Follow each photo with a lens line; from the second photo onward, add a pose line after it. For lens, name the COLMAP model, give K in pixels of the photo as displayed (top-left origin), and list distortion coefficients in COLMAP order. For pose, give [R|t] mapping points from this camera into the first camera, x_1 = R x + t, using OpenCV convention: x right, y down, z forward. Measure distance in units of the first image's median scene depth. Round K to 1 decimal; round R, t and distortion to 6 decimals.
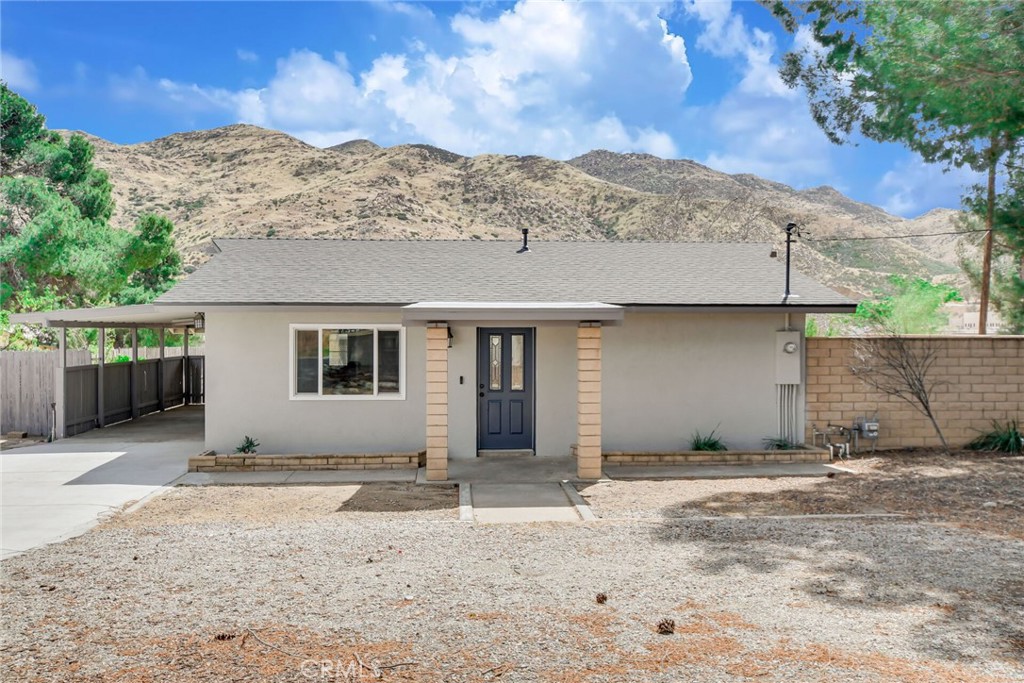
lens RADIAL K [[832.0, 0, 498.8], [0, 832.0, 344.7], [0, 0, 1]] dist [0.019650, 0.013499]
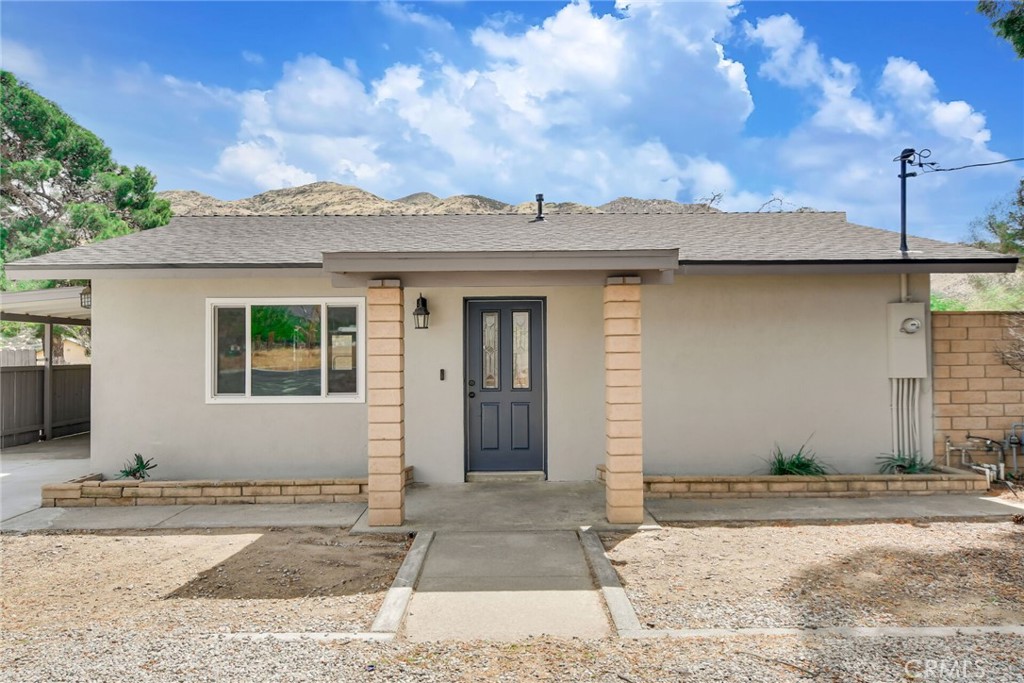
lens RADIAL K [[729.2, 0, 508.8], [0, 729.2, 339.6], [0, 0, 1]] dist [0.003982, -0.000352]
pose [[0.999100, -0.007218, -0.041806, 0.041281], [0.005820, 0.999423, -0.033454, 0.036023], [0.042023, 0.033181, 0.998566, 0.401924]]
